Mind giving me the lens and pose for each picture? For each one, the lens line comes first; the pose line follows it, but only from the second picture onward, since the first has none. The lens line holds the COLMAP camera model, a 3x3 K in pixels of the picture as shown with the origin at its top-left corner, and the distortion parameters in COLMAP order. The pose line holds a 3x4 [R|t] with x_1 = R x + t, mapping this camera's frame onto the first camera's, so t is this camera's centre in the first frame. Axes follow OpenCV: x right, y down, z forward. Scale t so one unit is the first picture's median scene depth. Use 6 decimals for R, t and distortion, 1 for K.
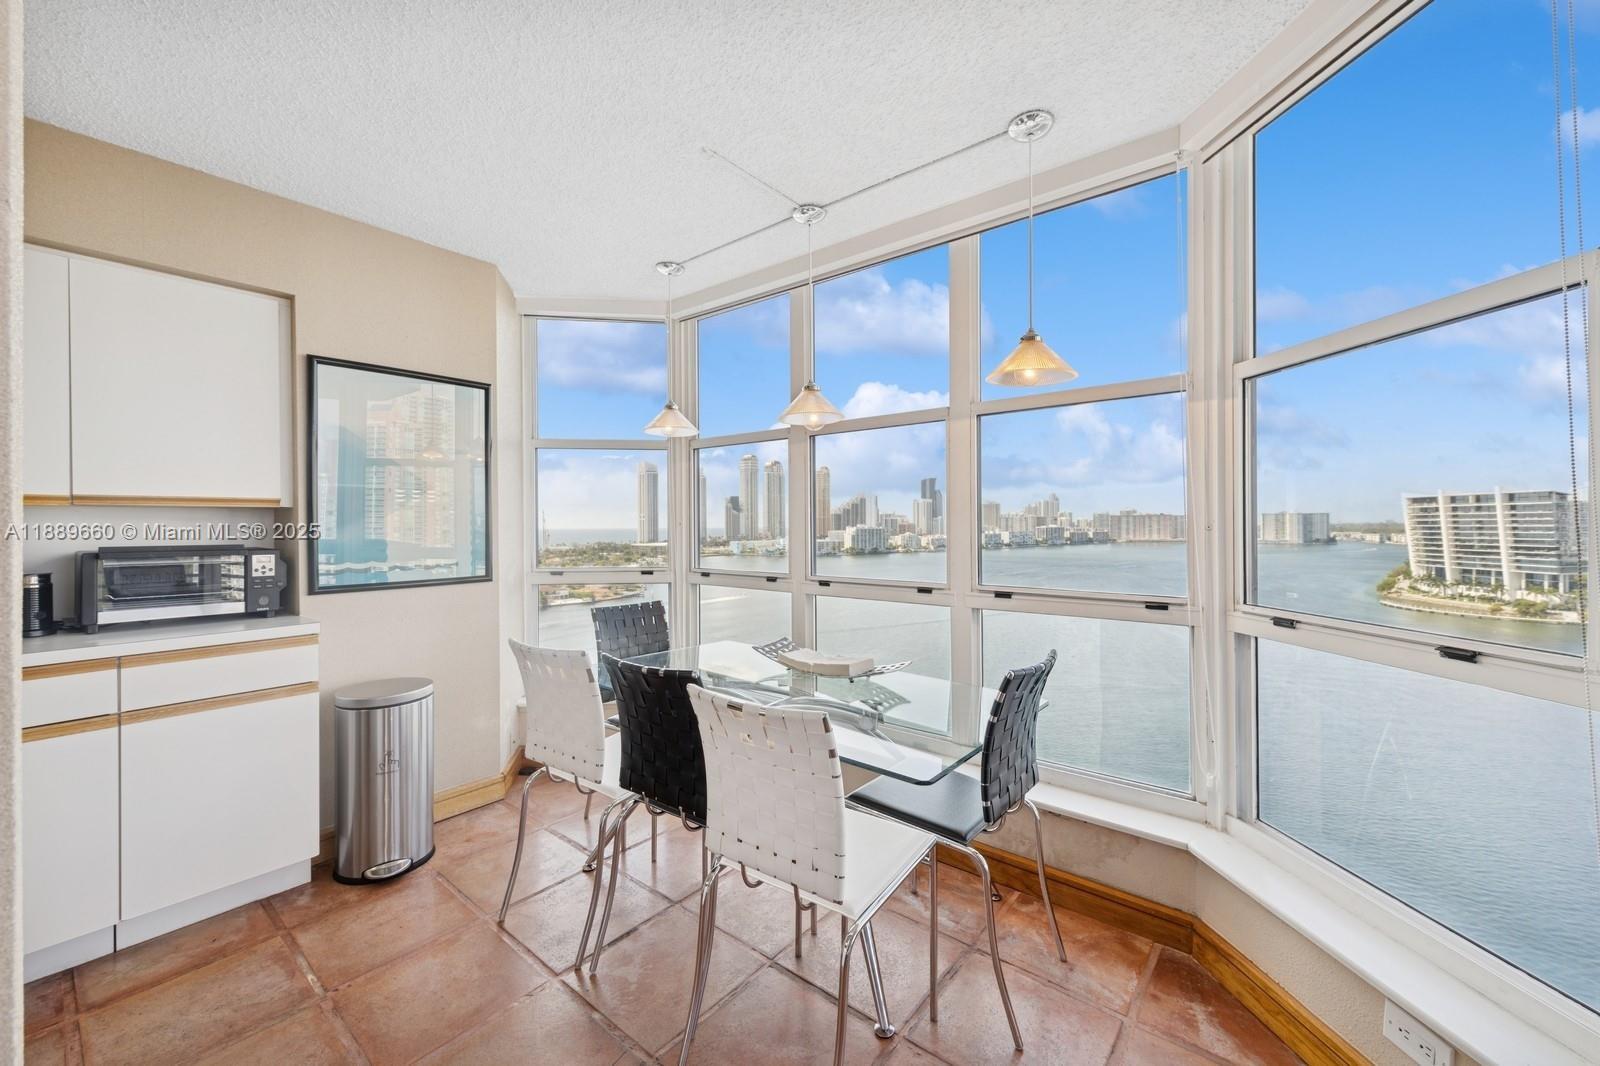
lens RADIAL K [[632.5, 0, 811.1], [0, 632.5, 524.1], [0, 0, 1]] dist [0.008621, -0.000180]
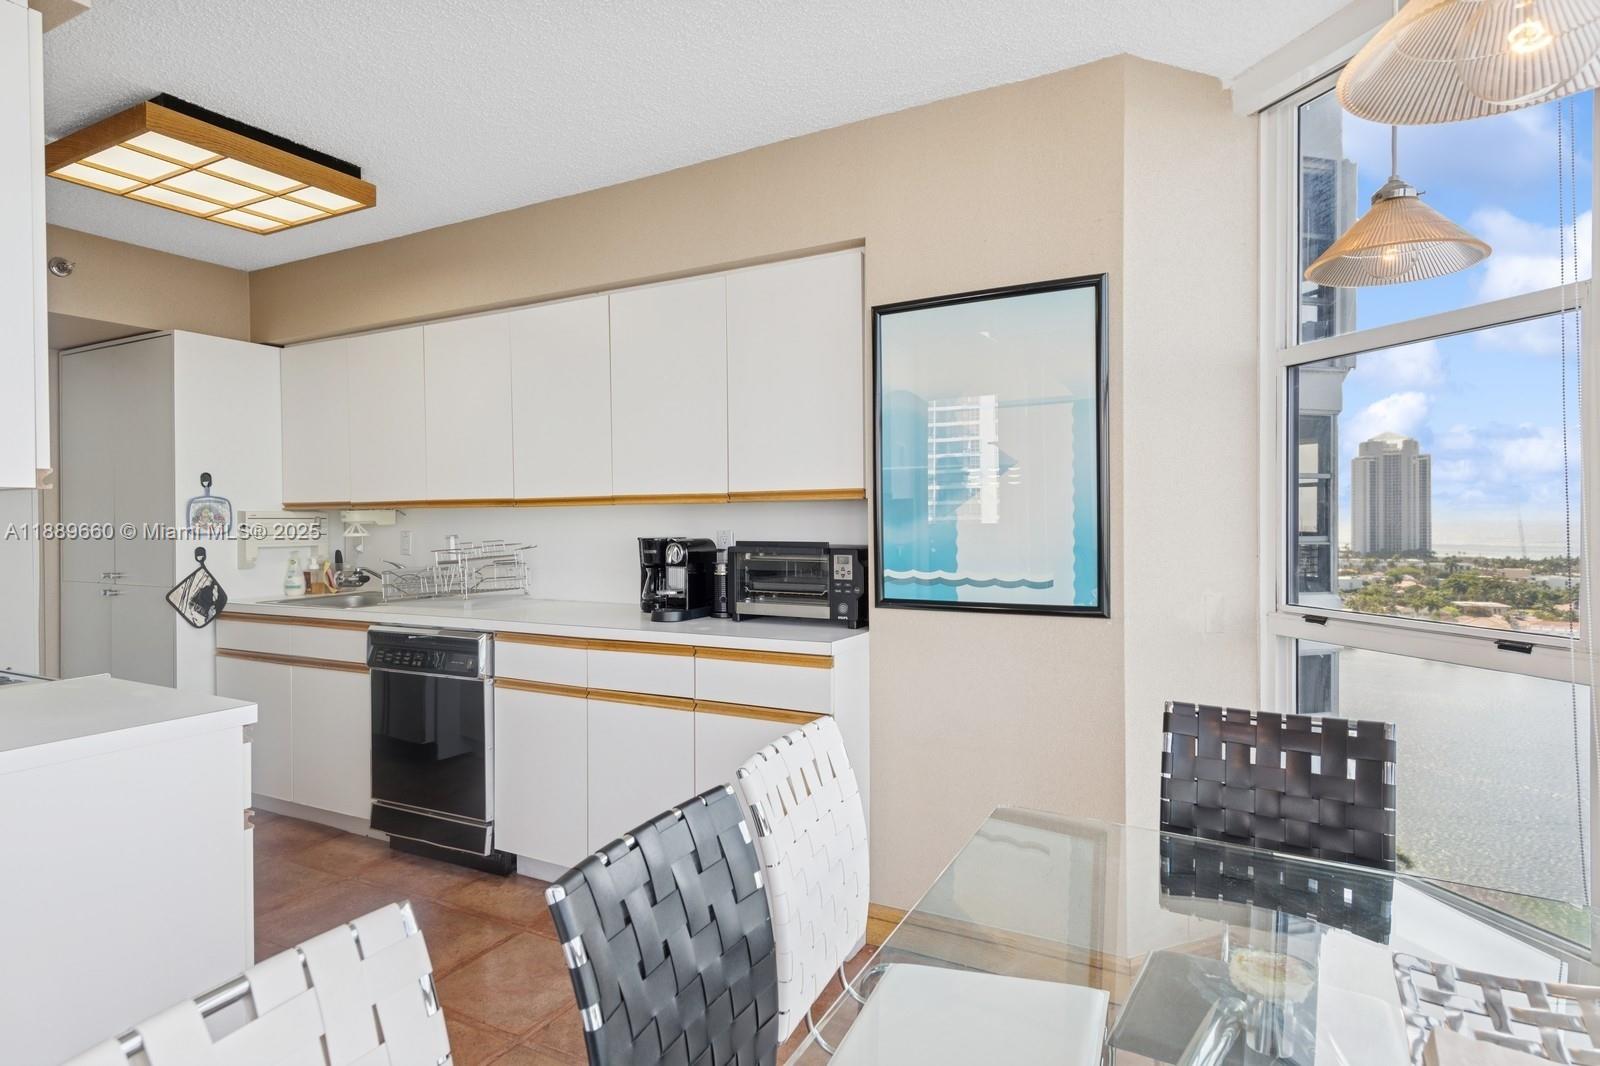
lens RADIAL K [[859.7, 0, 796.3], [0, 859.7, 534.2], [0, 0, 1]] dist [0.006832, 0.000188]
pose [[0.173903, 0.021098, -0.984537, 0.261869], [0.004255, 0.999745, 0.022176, -0.005096], [0.984754, -0.008046, 0.173769, 0.716357]]
